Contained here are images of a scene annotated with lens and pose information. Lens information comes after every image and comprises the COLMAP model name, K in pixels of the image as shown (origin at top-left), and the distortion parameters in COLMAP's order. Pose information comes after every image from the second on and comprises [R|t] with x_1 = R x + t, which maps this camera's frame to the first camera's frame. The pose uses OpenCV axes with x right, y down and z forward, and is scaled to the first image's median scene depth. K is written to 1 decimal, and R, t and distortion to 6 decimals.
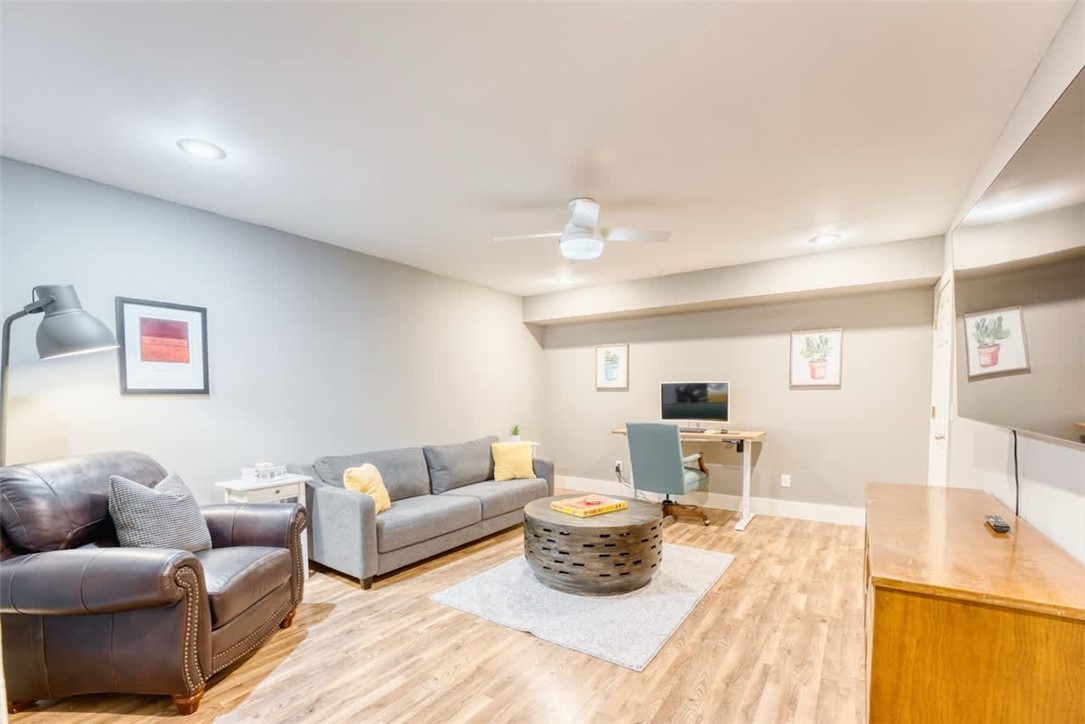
lens RADIAL K [[469.7, 0, 544.2], [0, 469.7, 410.8], [0, 0, 1]] dist [-0.012675, 0.000217]
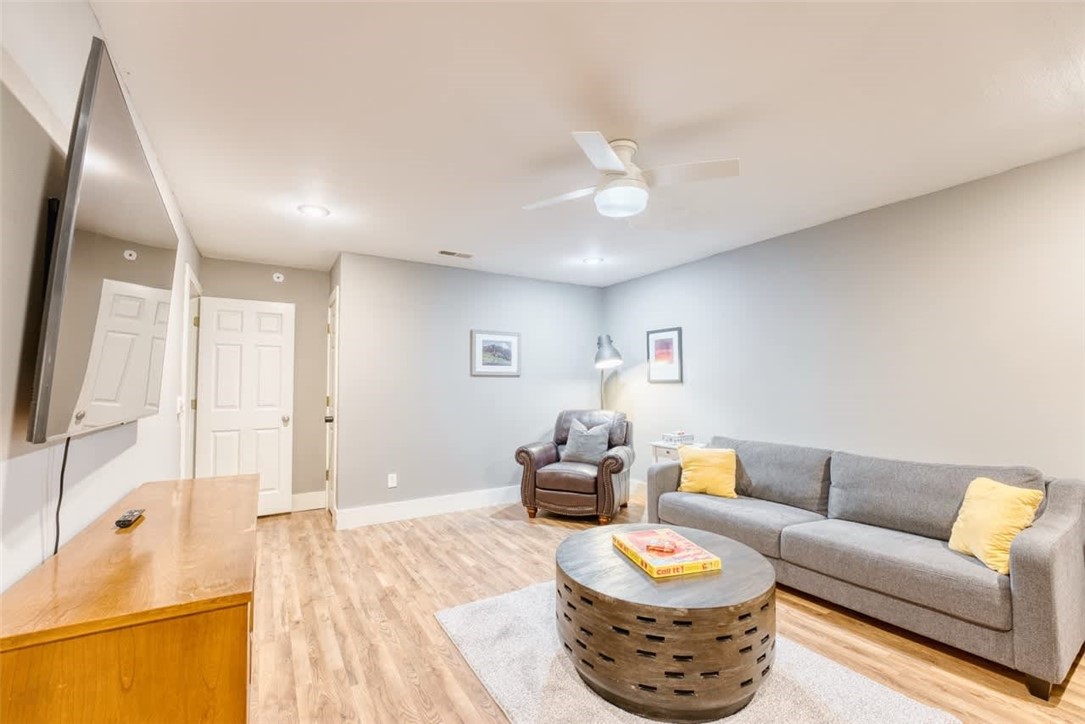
lens RADIAL K [[443.1, 0, 539.9], [0, 443.1, 363.5], [0, 0, 1]] dist [-0.016032, 0.000507]
pose [[-0.402846, -0.039385, -0.914420, 0.532183], [-0.026747, 0.999154, -0.031252, -0.027623], [0.914877, 0.011868, -0.403558, 0.780377]]
